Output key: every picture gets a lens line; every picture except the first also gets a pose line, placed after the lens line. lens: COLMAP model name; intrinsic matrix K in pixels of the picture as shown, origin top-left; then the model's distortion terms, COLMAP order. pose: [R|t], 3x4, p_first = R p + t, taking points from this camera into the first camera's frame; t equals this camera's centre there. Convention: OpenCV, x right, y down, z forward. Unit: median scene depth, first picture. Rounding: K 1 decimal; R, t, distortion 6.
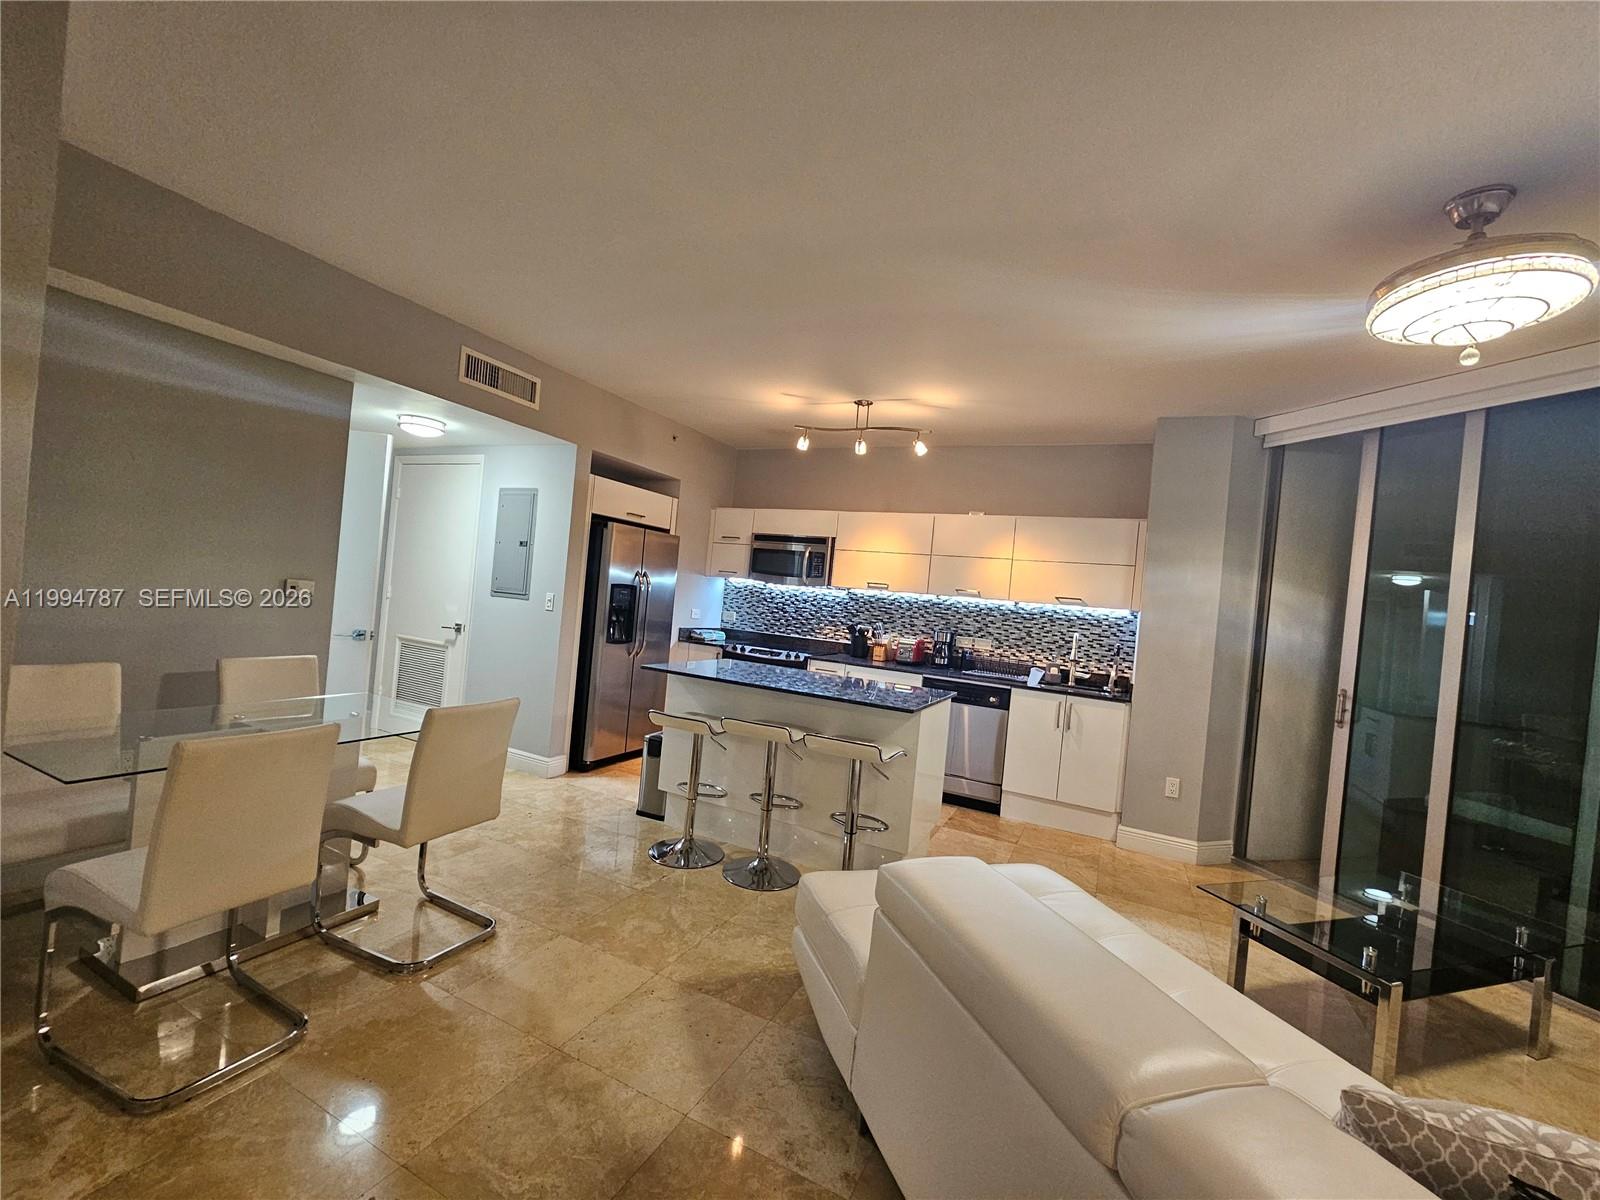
lens RADIAL K [[655.2, 0, 806.4], [0, 655.2, 600.4], [0, 0, 1]] dist [0.000315, 0.000318]
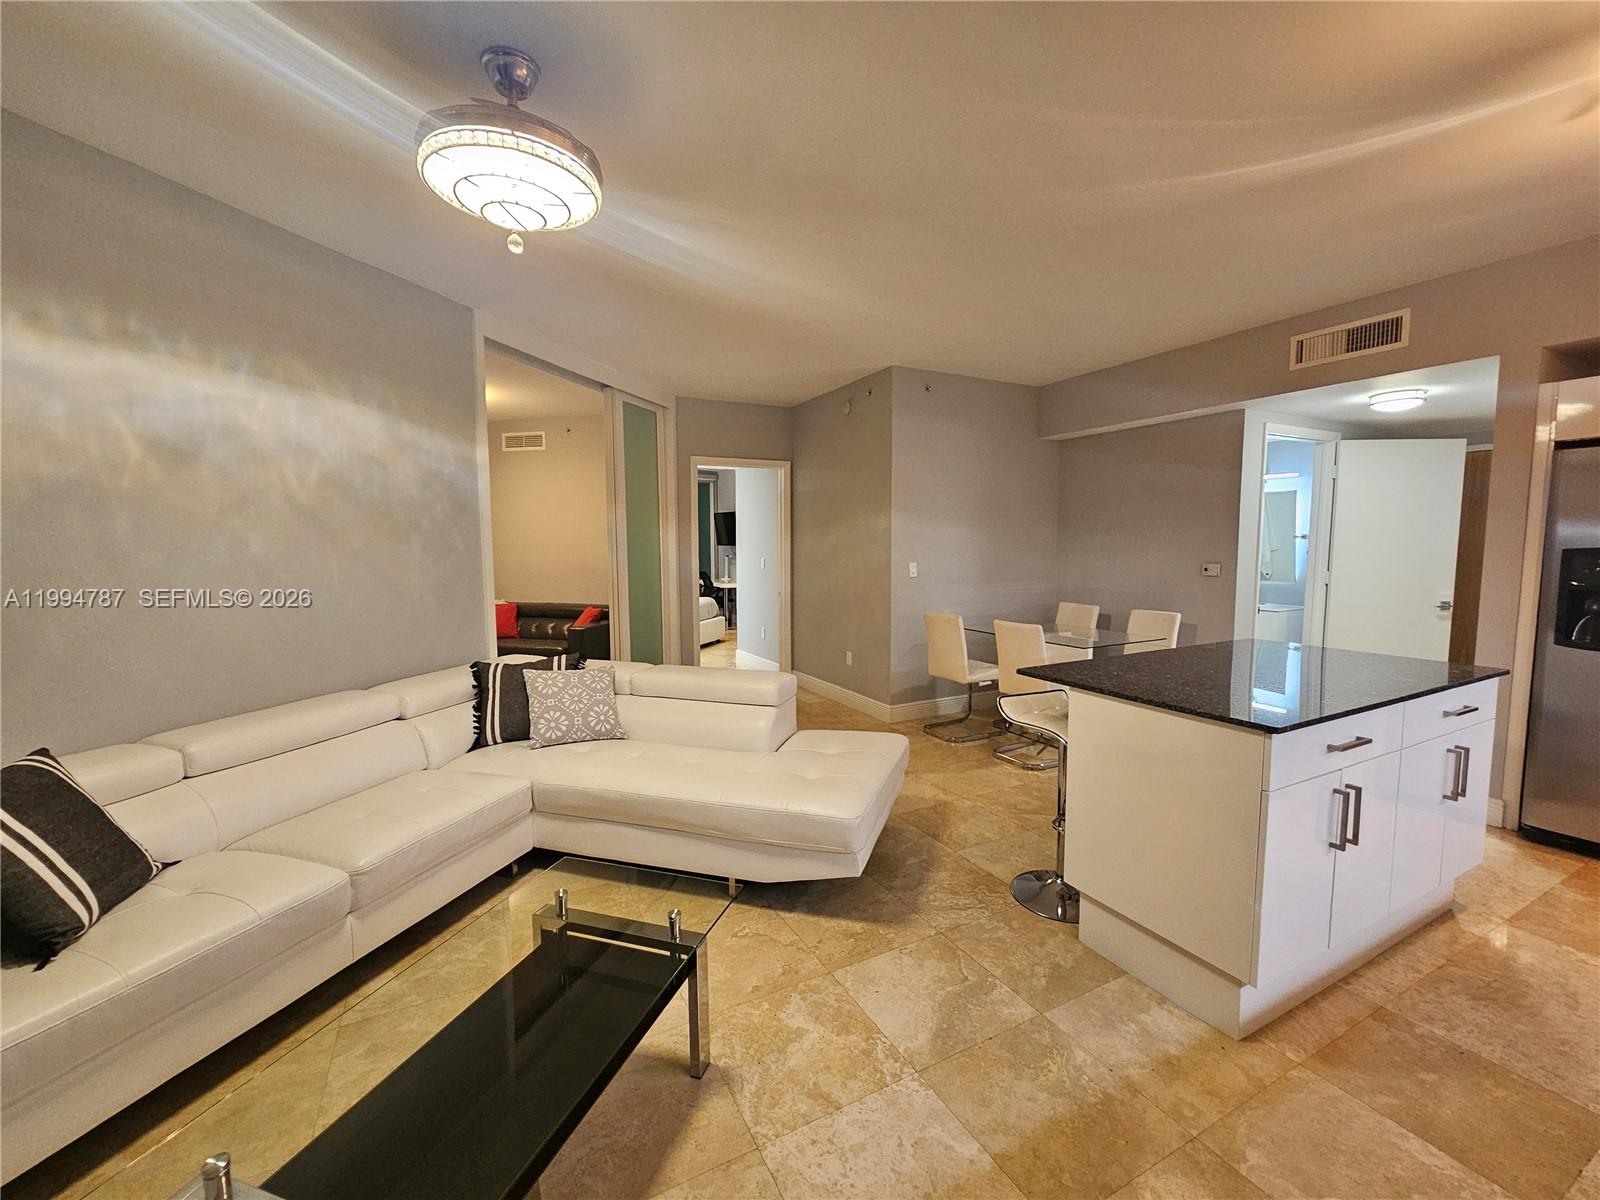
lens RADIAL K [[655.2, 0, 806.4], [0, 655.2, 600.4], [0, 0, 1]] dist [0.000315, 0.000318]
pose [[-0.595657, -0.018610, -0.803024, 0.563928], [-0.050489, 0.998622, 0.014308, 0.043484], [0.801651, 0.049067, -0.595775, 0.720603]]
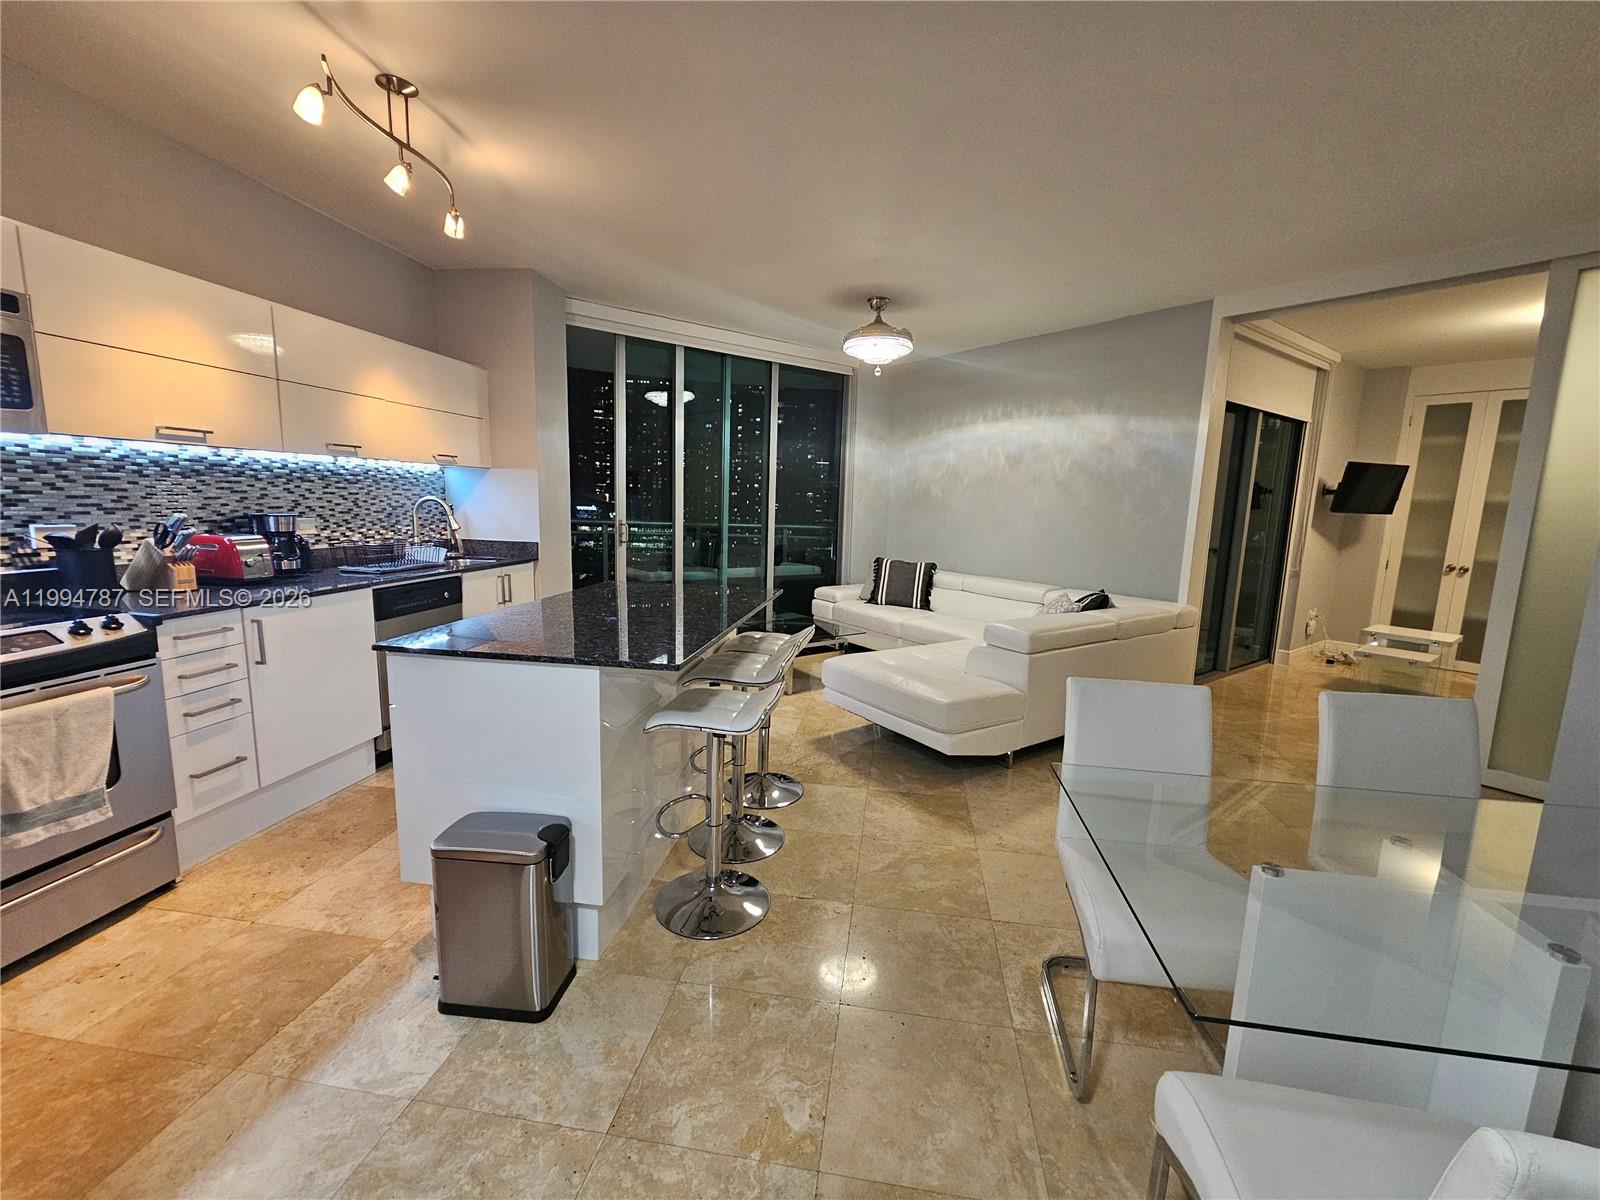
lens RADIAL K [[655.2, 0, 806.4], [0, 655.2, 600.4], [0, 0, 1]] dist [0.000315, 0.000318]
pose [[-0.285072, -0.247597, 0.925975, -0.488946], [-0.058603, 0.968755, 0.240995, -0.047055], [-0.956713, 0.014436, -0.290675, 0.721939]]
